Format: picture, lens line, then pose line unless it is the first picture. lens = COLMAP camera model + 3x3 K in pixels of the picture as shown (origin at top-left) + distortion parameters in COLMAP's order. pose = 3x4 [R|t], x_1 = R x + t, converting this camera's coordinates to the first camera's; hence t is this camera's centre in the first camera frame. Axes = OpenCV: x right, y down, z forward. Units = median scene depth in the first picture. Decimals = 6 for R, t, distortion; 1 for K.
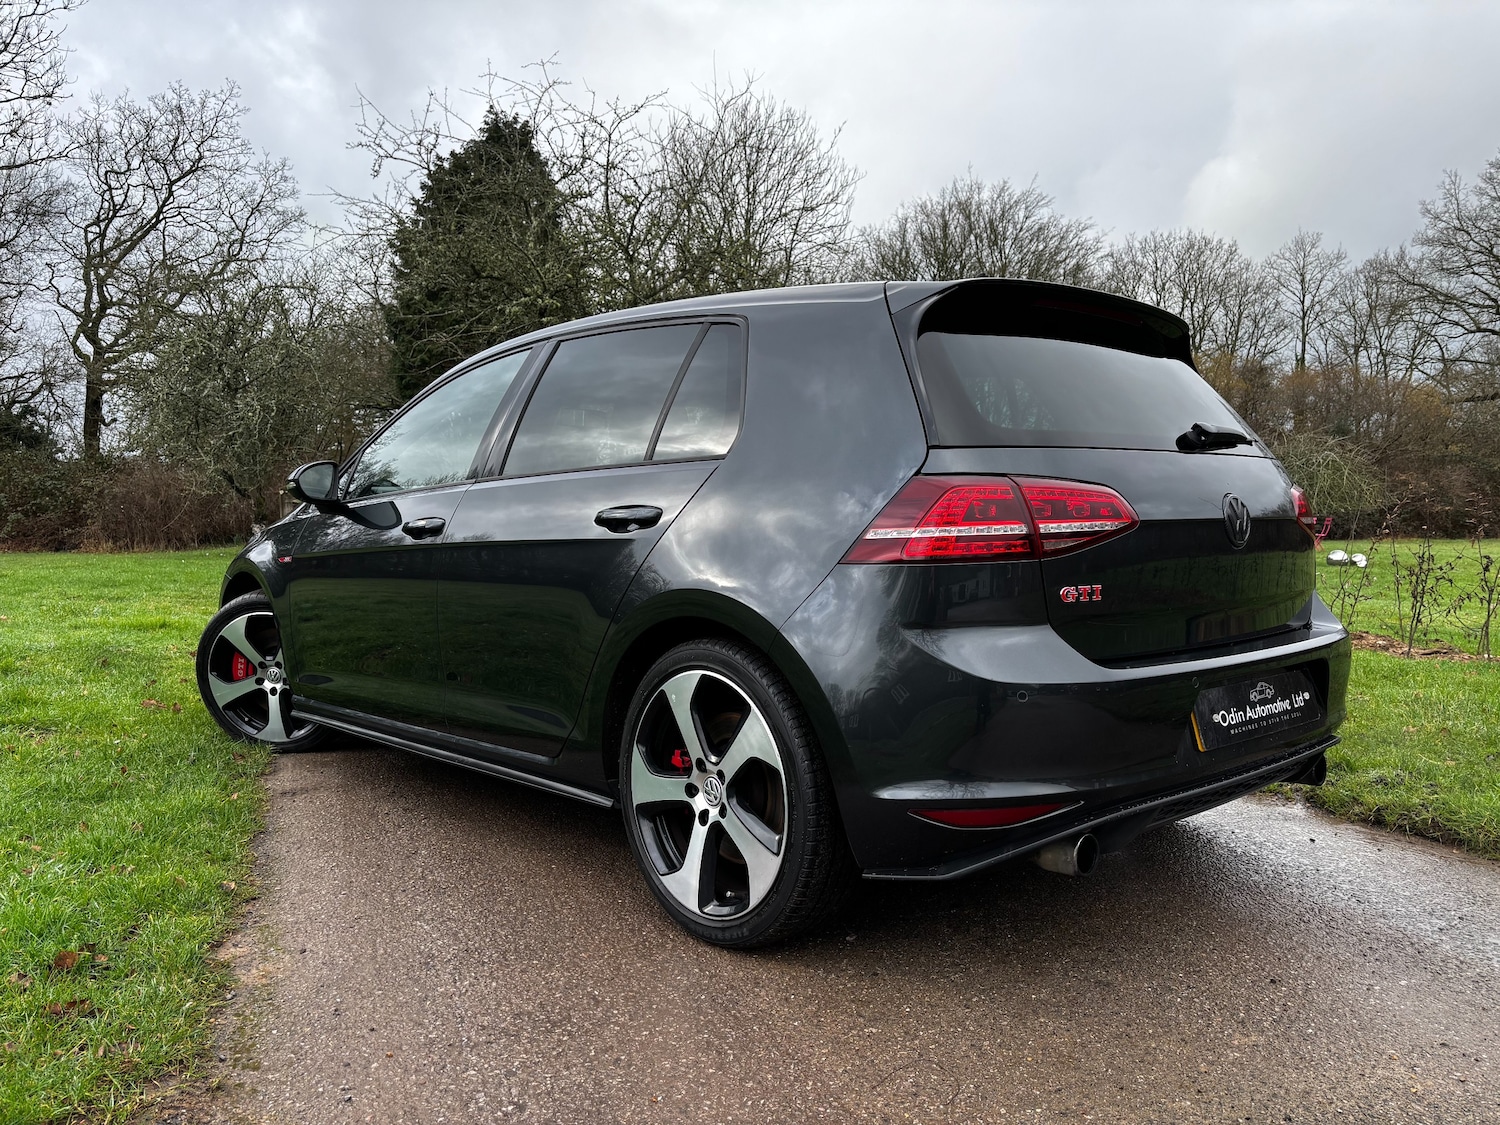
lens RADIAL K [[1136.8, 0, 744.2], [0, 1136.8, 566.4], [0, 0, 1]] dist [0.040110, -0.035609]
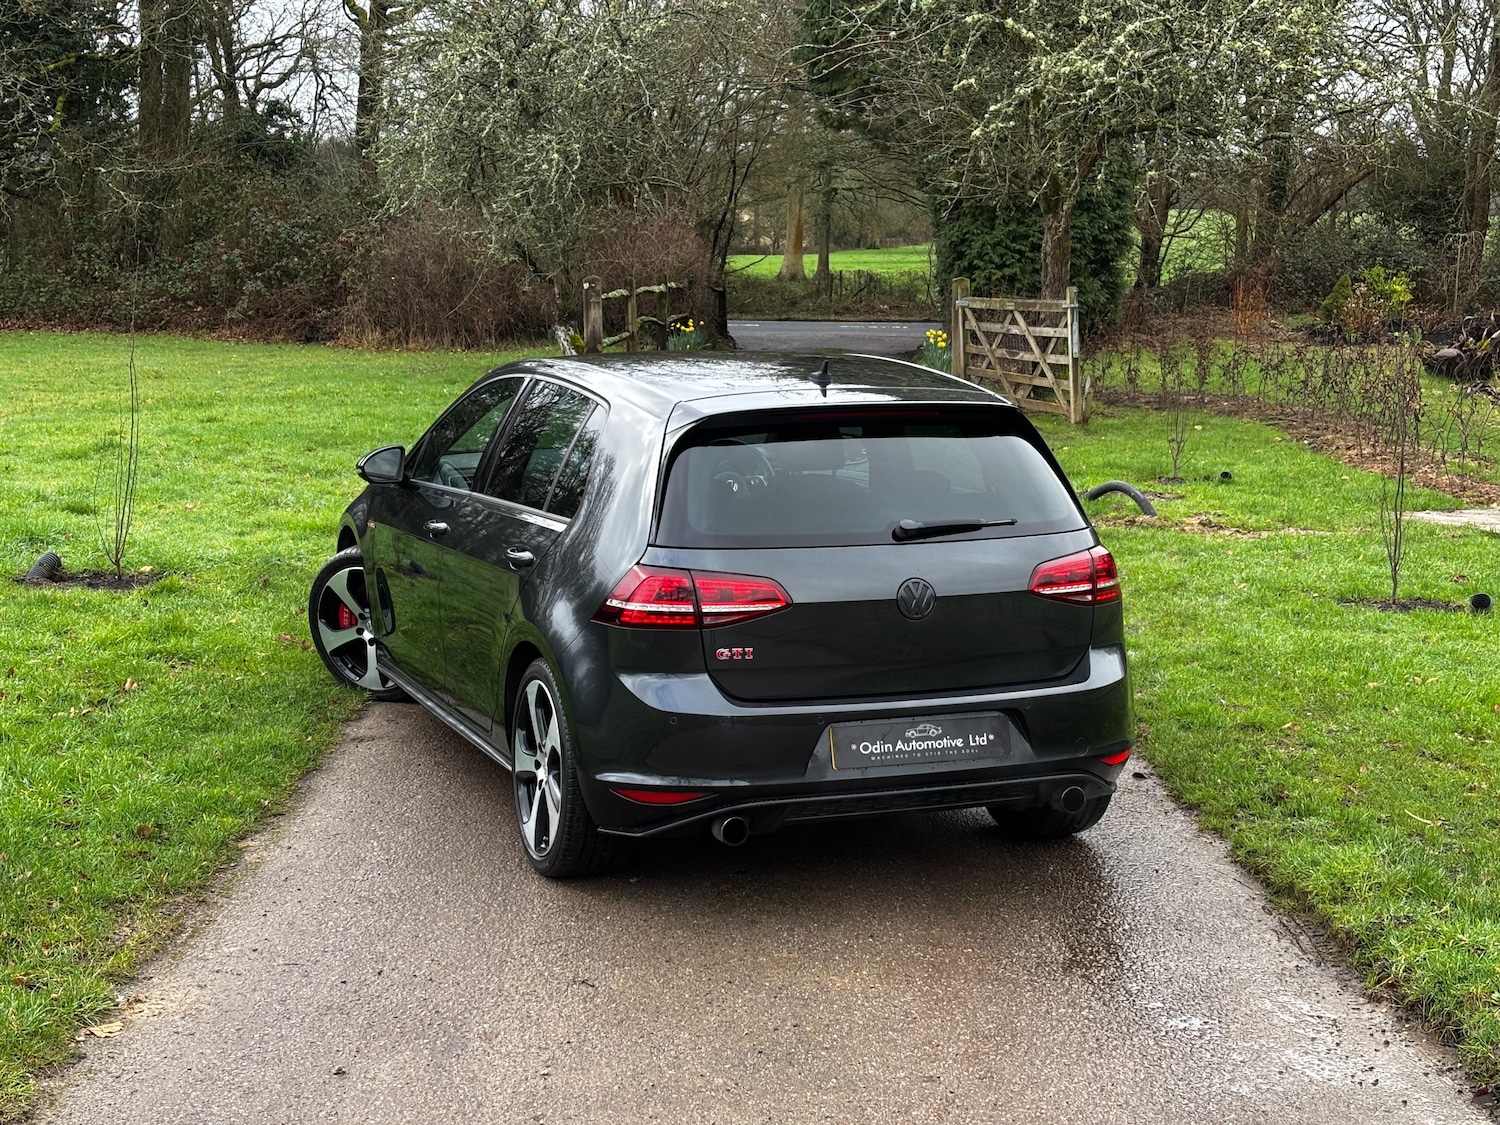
lens RADIAL K [[2251.8, 0, 768.1], [0, 2251.8, 558.8], [0, 0, 1]] dist [0.107521, 0.000000]
pose [[0.936721, 0.064587, -0.344066, 0.636933], [-0.030936, 0.994261, 0.102414, -0.189896], [0.348706, -0.085290, 0.933343, -0.799973]]
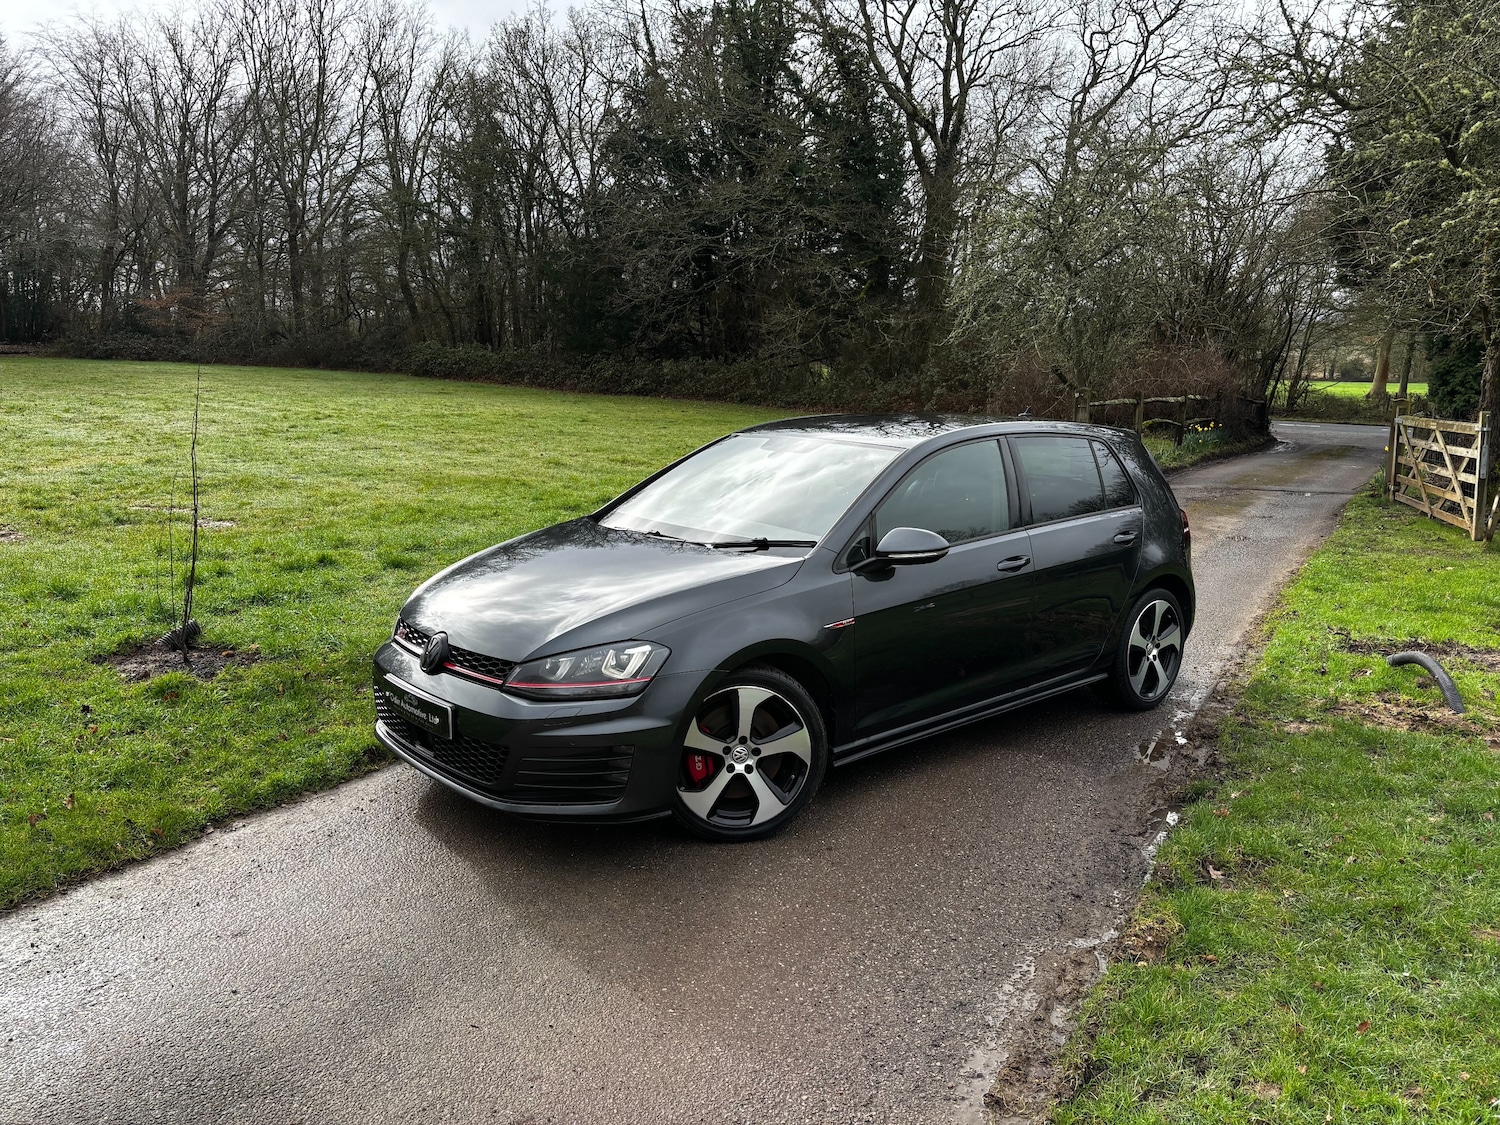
lens RADIAL K [[1136.8, 0, 753.0], [0, 1136.8, 554.3], [0, 0, 1]] dist [0.040110, -0.035609]
pose [[0.651250, 0.158433, -0.742140, 0.448297], [-0.069524, 0.986307, 0.149549, -0.245876], [0.755672, -0.045797, 0.653348, 0.965353]]
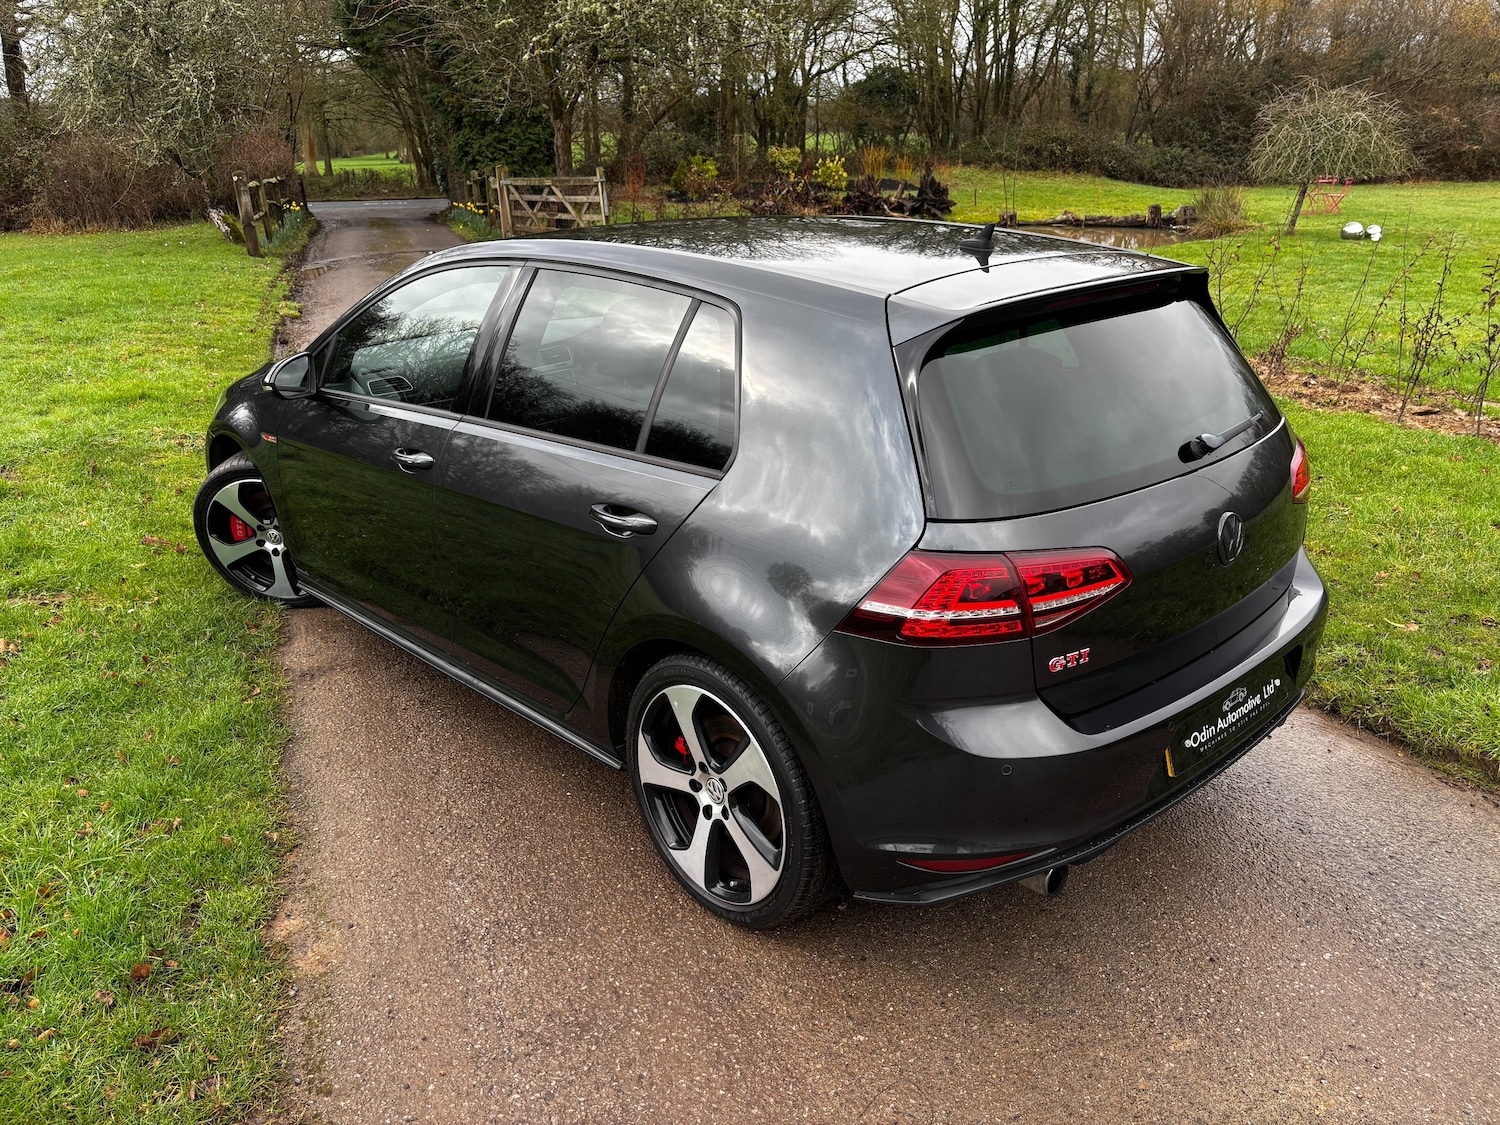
lens RADIAL K [[1136.8, 0, 751.9], [0, 1136.8, 574.3], [0, 0, 1]] dist [0.040110, -0.035609]
pose [[0.999788, -0.017608, 0.010673, -0.000421], [0.013431, 0.950614, 0.310086, -0.181194], [-0.015606, -0.309877, 0.950649, 0.023320]]
